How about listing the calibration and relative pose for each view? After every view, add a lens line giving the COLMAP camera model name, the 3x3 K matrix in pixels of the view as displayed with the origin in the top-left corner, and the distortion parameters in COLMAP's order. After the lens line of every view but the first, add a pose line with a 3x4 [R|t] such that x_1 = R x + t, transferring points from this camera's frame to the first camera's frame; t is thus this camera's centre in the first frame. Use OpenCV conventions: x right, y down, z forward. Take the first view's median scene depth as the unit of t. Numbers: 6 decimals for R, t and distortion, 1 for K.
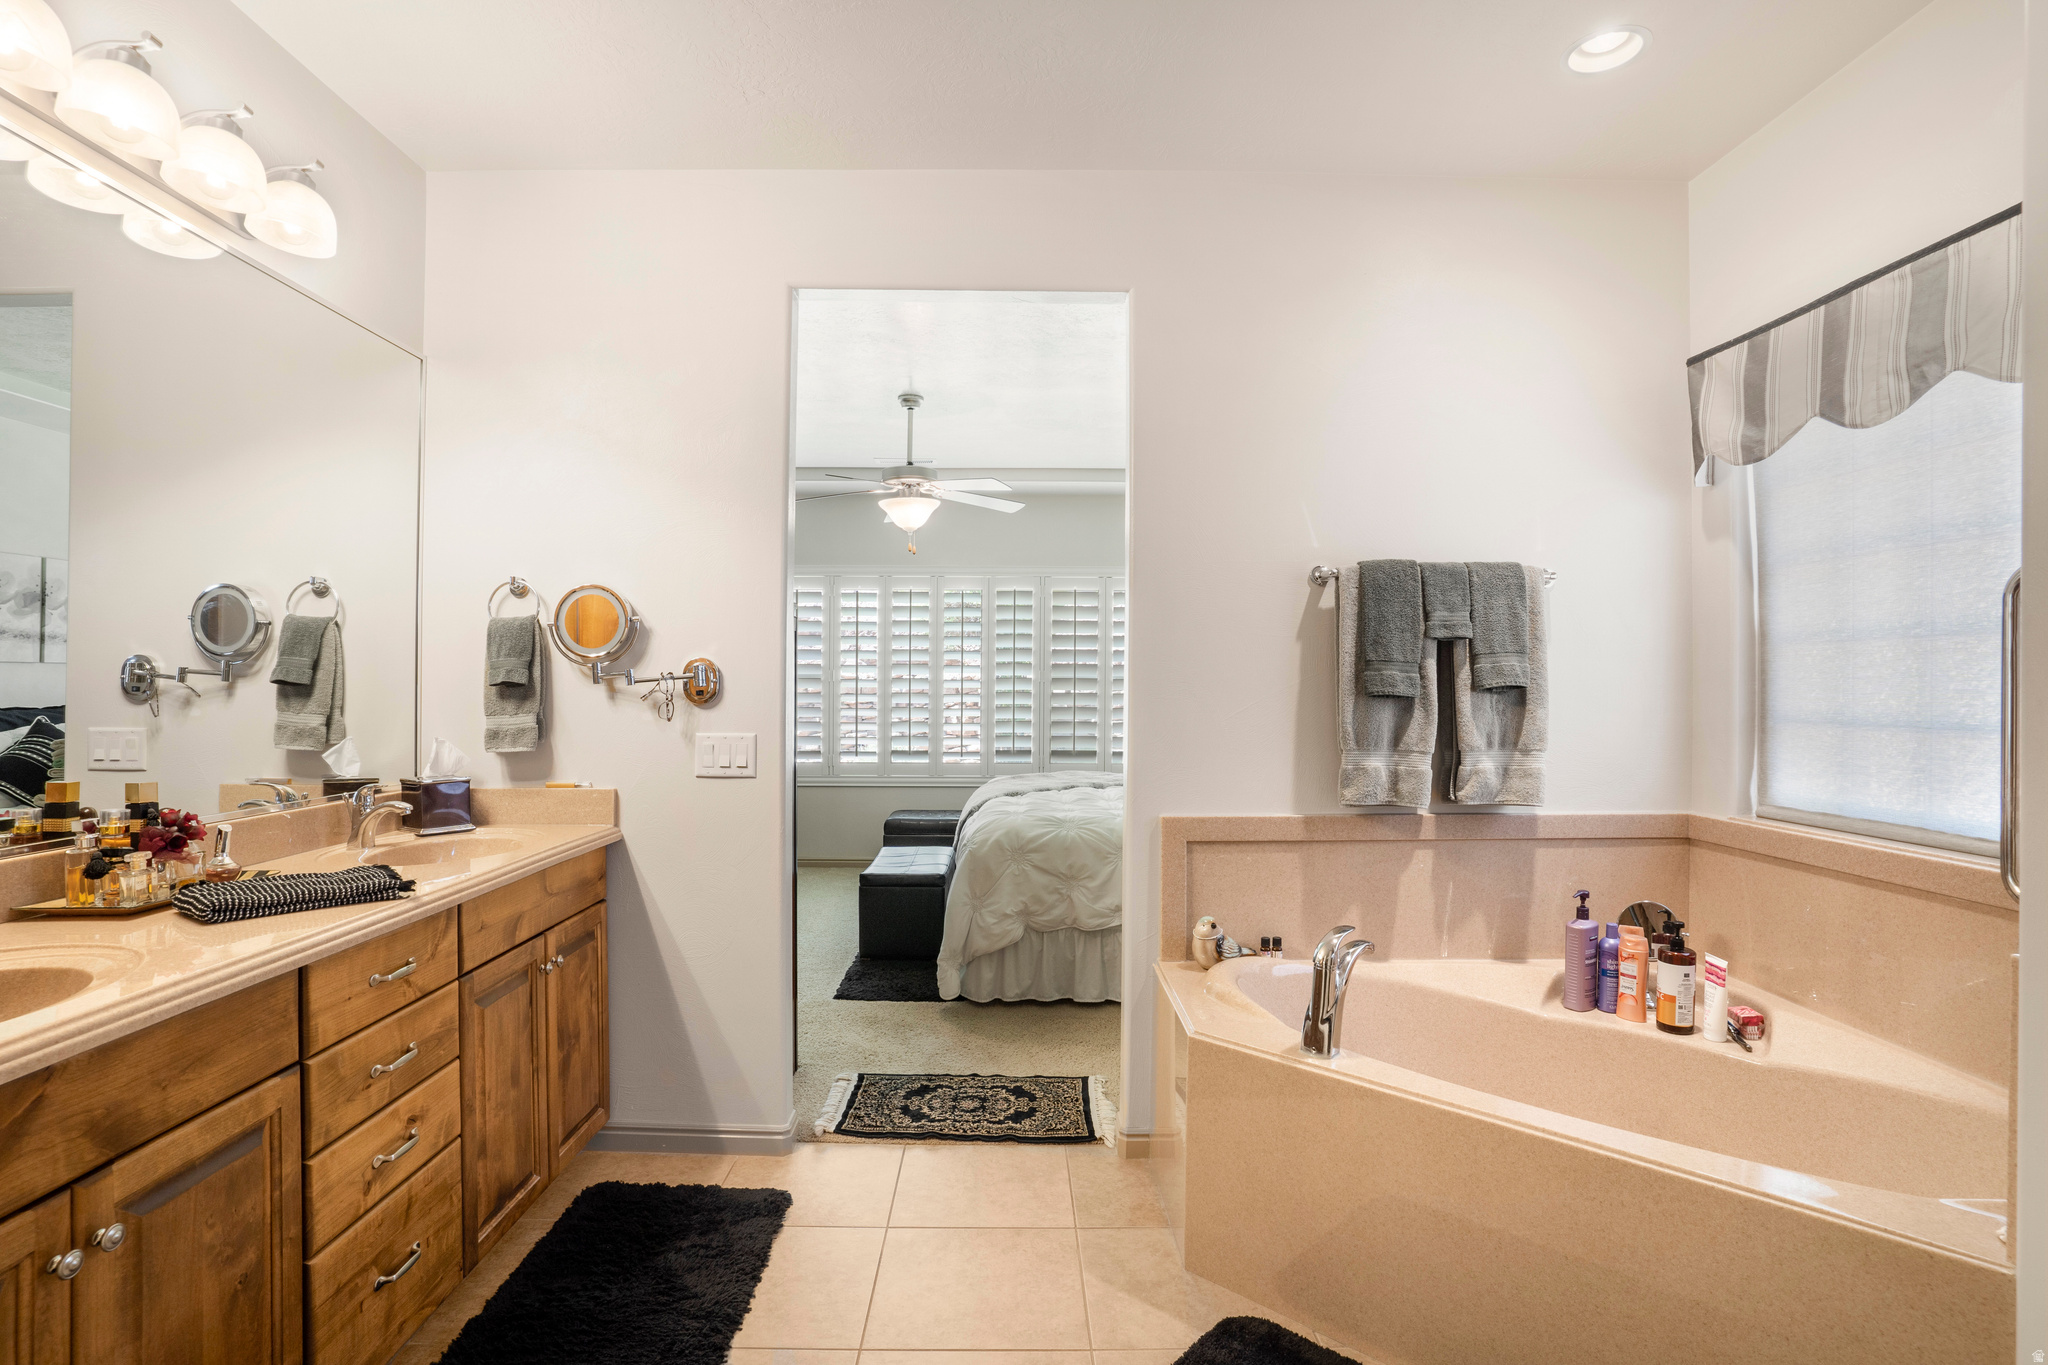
lens RADIAL K [[1024.3, 0, 1020.9], [0, 1024.3, 684.9], [0, 0, 1]] dist [-0.052311, 0.000520]
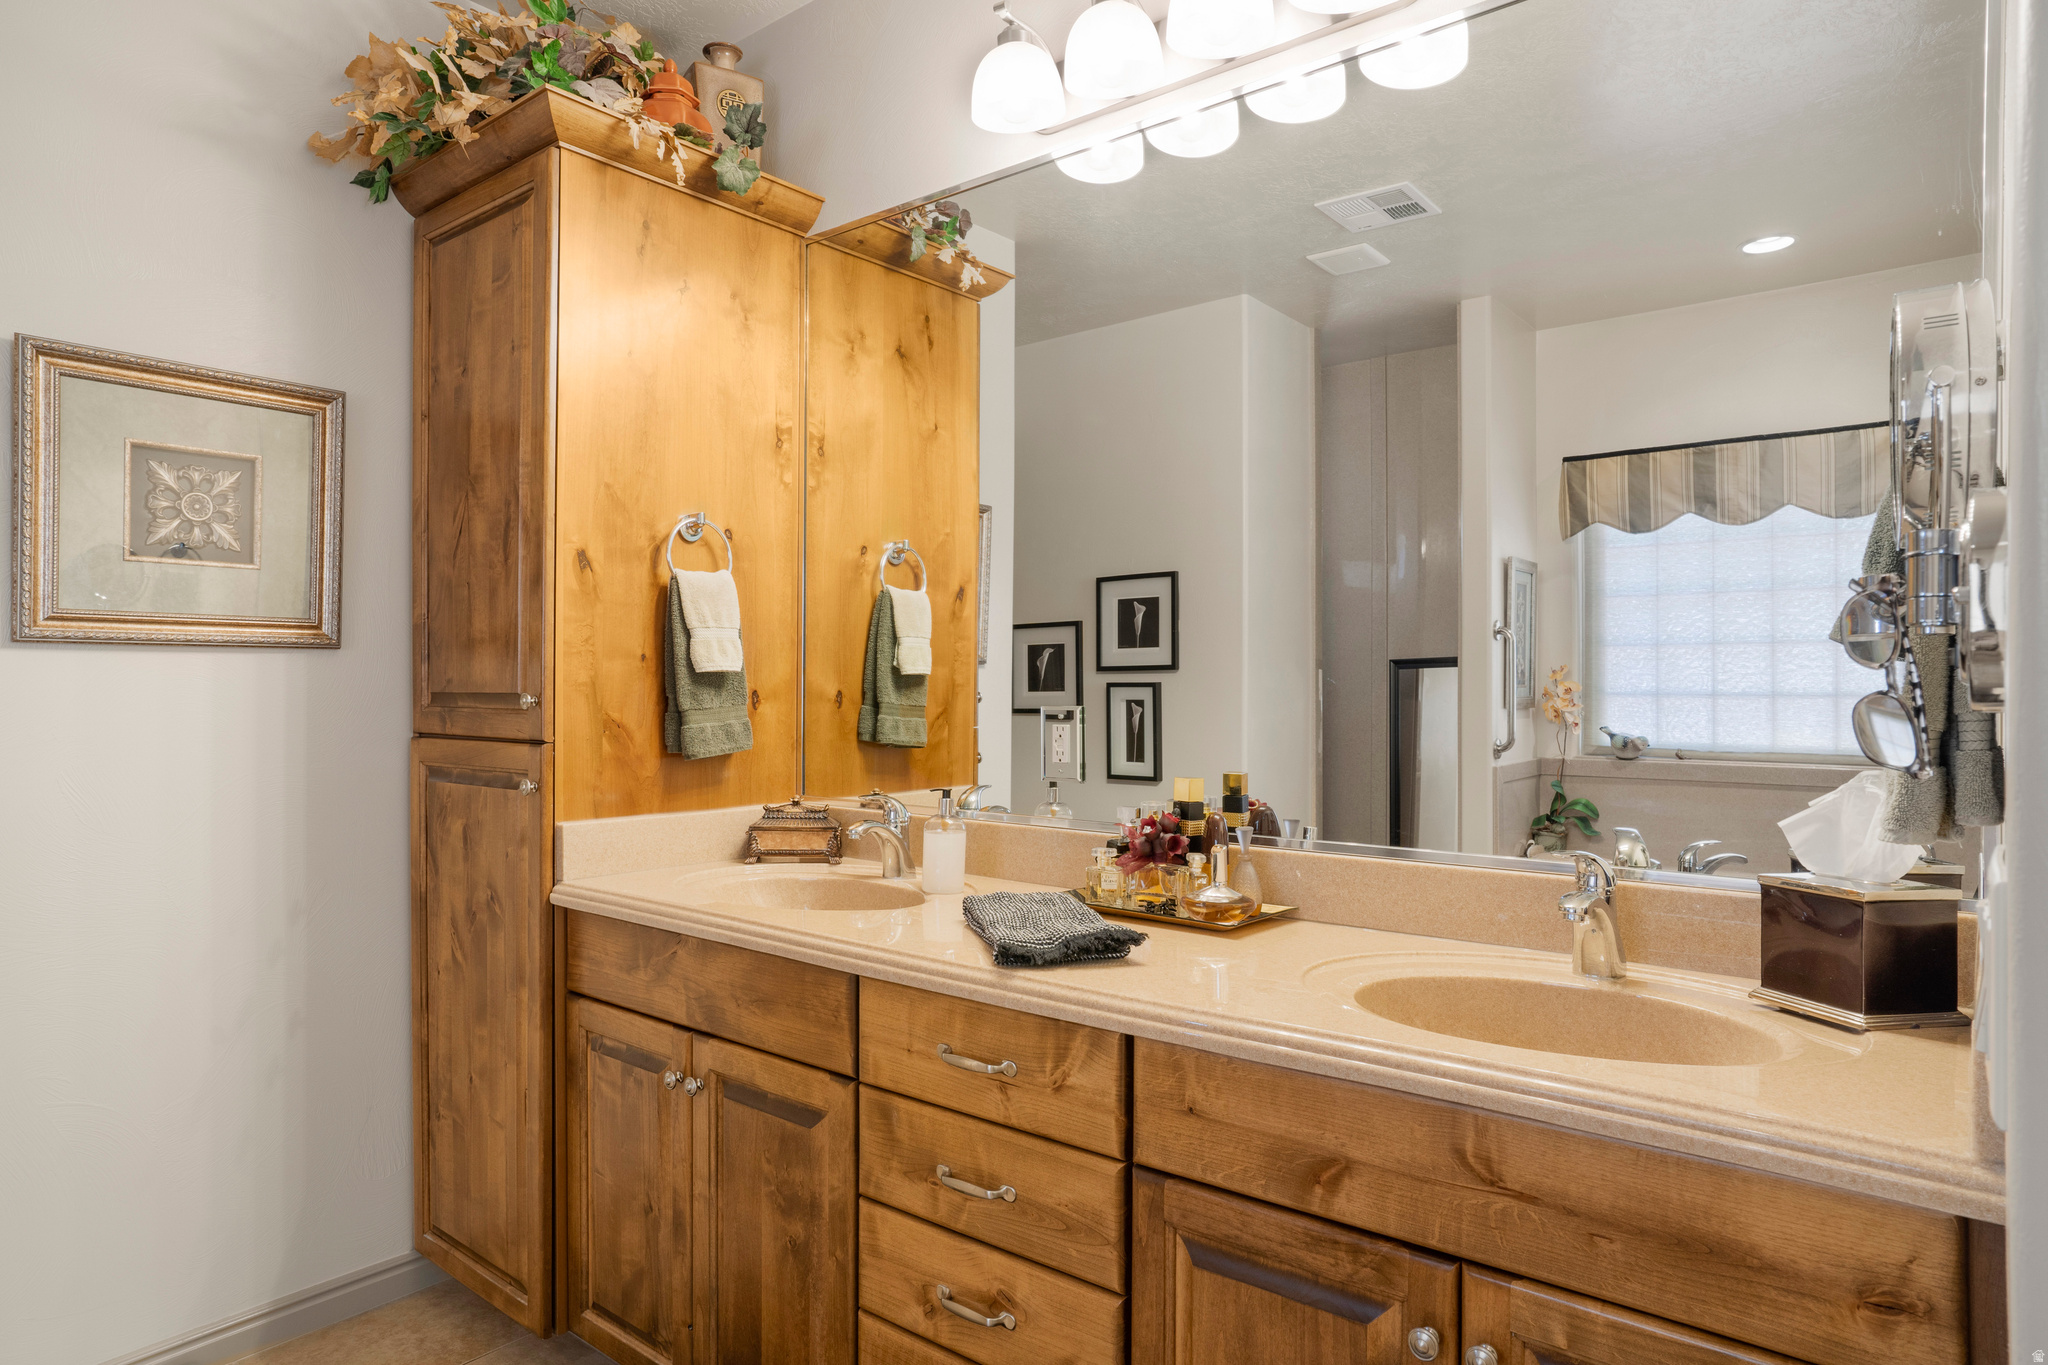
lens RADIAL K [[1173.2, 0, 1030.0], [0, 1173.2, 668.0], [0, 0, 1]] dist [-0.053209, -0.001677]
pose [[-0.633896, 0.005275, -0.773400, -0.033468], [0.011524, 0.999930, -0.002625, 0.021157], [0.773333, -0.010576, -0.633912, 1.767482]]
